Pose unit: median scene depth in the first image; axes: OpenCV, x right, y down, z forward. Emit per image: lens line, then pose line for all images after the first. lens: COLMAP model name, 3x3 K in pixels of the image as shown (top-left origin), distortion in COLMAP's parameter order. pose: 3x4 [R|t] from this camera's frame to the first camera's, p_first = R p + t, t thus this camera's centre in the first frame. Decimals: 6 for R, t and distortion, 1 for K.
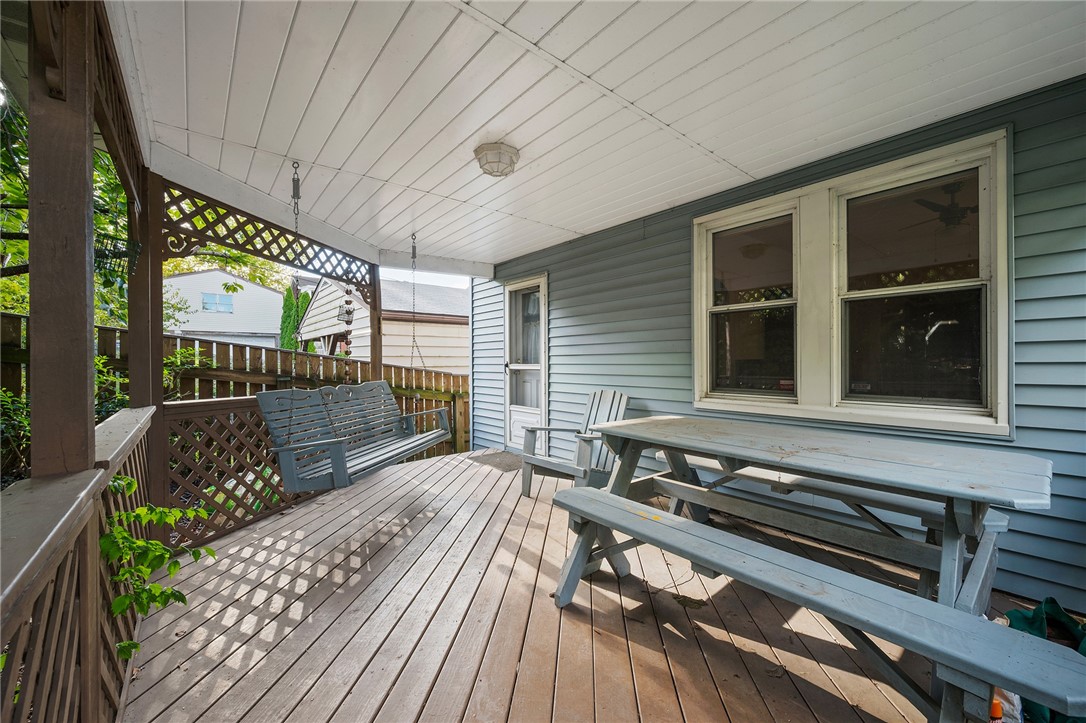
lens RADIAL K [[424.4, 0, 547.6], [0, 424.4, 360.9], [0, 0, 1]] dist [-0.002388, -0.000108]
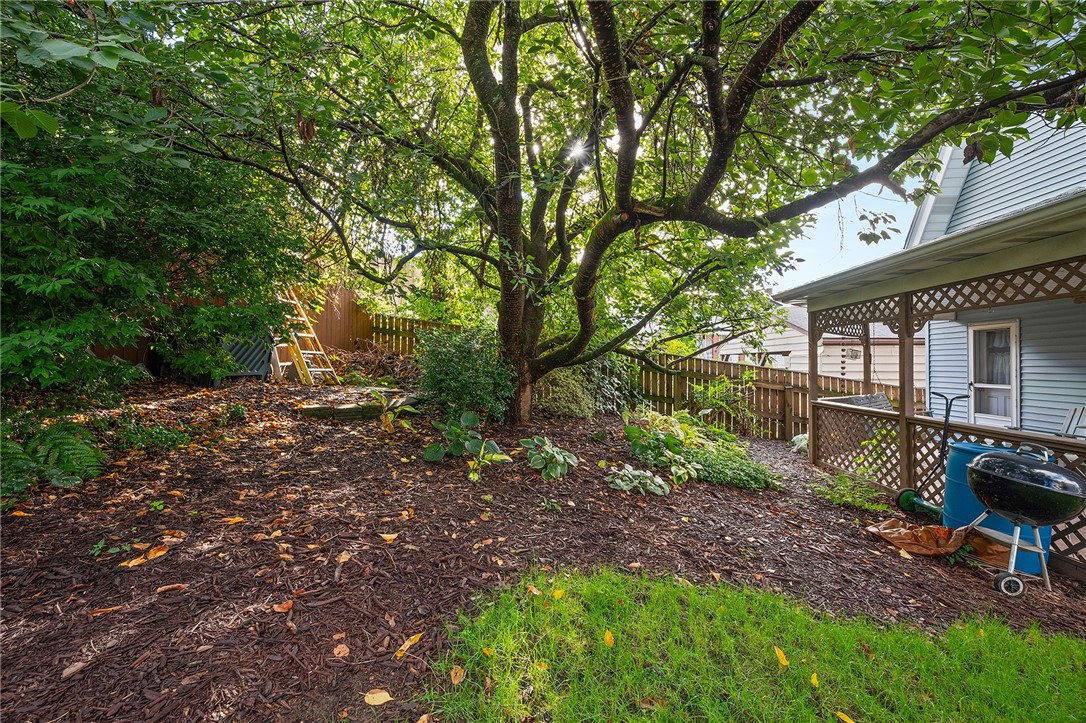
lens RADIAL K [[424.4, 0, 542.7], [0, 424.4, 360.3], [0, 0, 1]] dist [-0.002388, -0.000108]
pose [[0.737581, 0.001671, -0.675256, -0.210777], [-0.006327, 0.999970, -0.004437, -0.057405], [0.675229, 0.007545, 0.737570, -1.045490]]
